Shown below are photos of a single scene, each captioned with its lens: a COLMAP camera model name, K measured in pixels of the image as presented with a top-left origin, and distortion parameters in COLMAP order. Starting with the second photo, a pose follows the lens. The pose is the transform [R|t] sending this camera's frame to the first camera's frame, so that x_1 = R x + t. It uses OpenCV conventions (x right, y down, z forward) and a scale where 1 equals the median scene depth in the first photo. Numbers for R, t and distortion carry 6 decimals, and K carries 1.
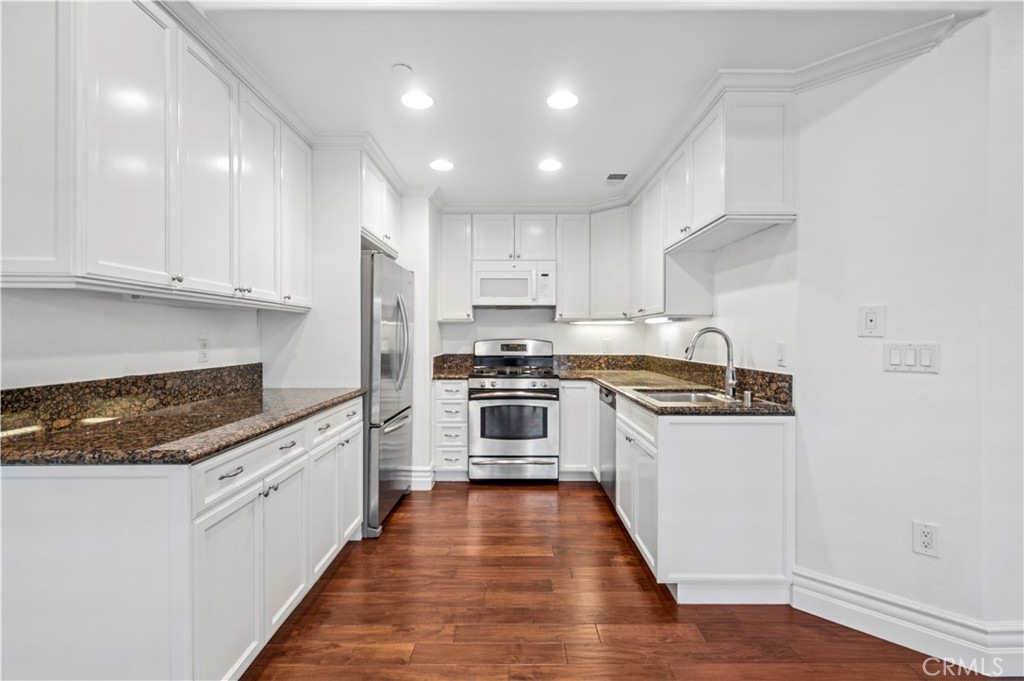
lens RADIAL K [[470.9, 0, 517.0], [0, 470.9, 339.8], [0, 0, 1]] dist [-0.000546, -0.000444]
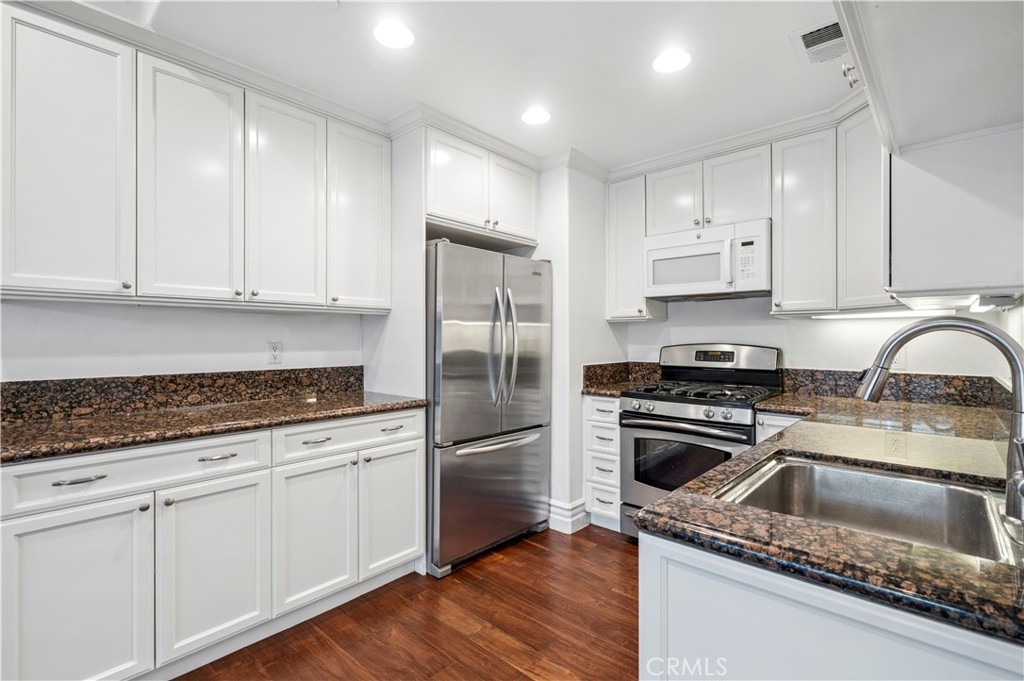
lens RADIAL K [[475.7, 0, 514.6], [0, 475.7, 338.0], [0, 0, 1]] dist [-0.000765, -0.000016]
pose [[0.739746, -0.001389, -0.672885, 0.376276], [-0.005381, 0.999954, -0.007980, -0.004273], [0.672865, 0.009524, 0.739704, 0.458213]]
